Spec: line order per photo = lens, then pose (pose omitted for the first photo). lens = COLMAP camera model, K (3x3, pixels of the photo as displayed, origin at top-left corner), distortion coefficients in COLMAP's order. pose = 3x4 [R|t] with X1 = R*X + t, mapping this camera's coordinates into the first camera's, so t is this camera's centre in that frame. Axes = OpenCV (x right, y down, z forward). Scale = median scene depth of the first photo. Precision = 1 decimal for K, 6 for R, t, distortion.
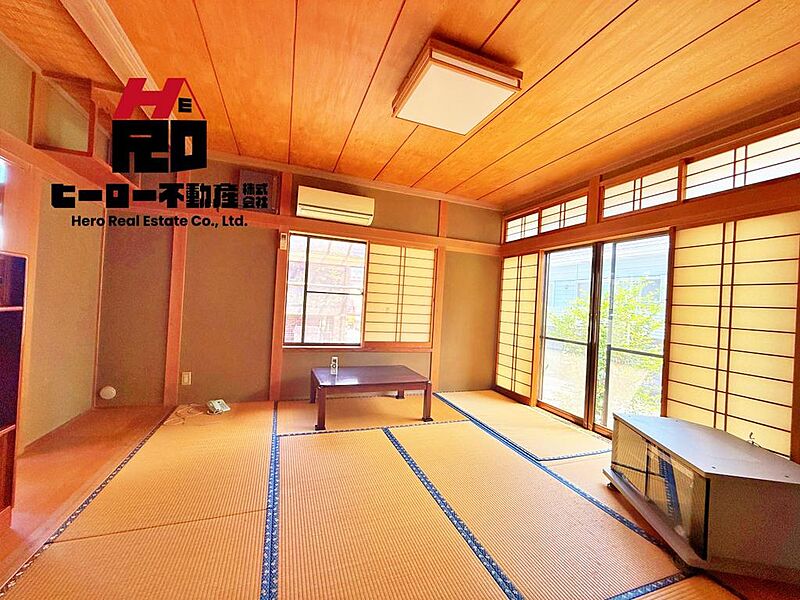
lens RADIAL K [[321.4, 0, 397.6], [0, 321.4, 299.9], [0, 0, 1]] dist [0.001357, 0.000173]
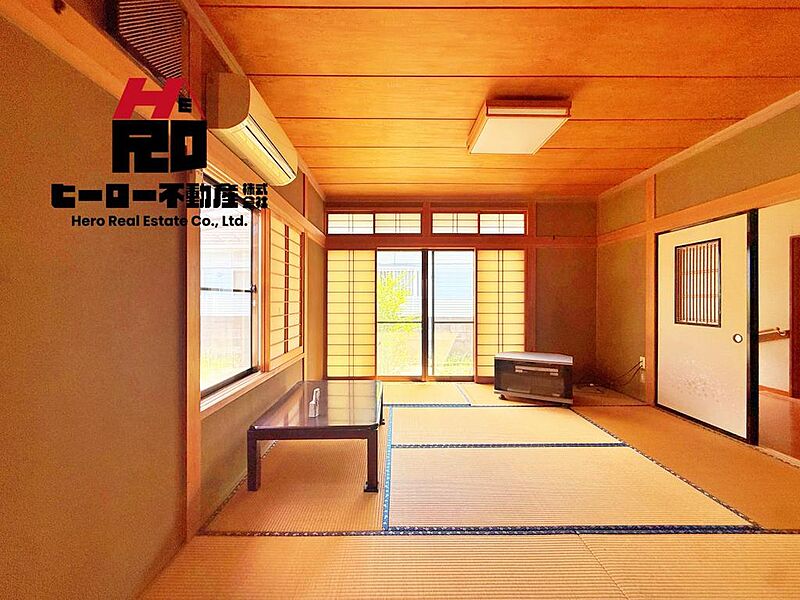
lens RADIAL K [[321.4, 0, 398.1], [0, 321.4, 299.7], [0, 0, 1]] dist [0.001357, 0.000173]
pose [[0.331877, -0.056736, 0.941615, -0.699543], [0.015351, 0.998382, 0.054745, -0.033566], [-0.943198, -0.003714, 0.332211, 0.593415]]
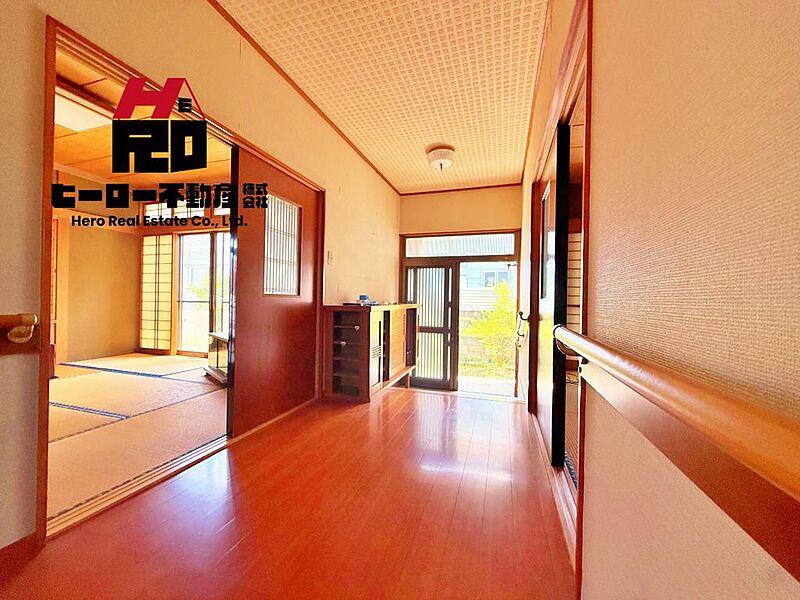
lens RADIAL K [[321.4, 0, 398.3], [0, 321.4, 299.1], [0, 0, 1]] dist [0.001357, 0.000173]
pose [[0.615242, -0.046659, 0.786956, -0.025761], [0.017114, 0.998802, 0.045839, 0.071270], [-0.788153, -0.014734, 0.615303, -0.533910]]
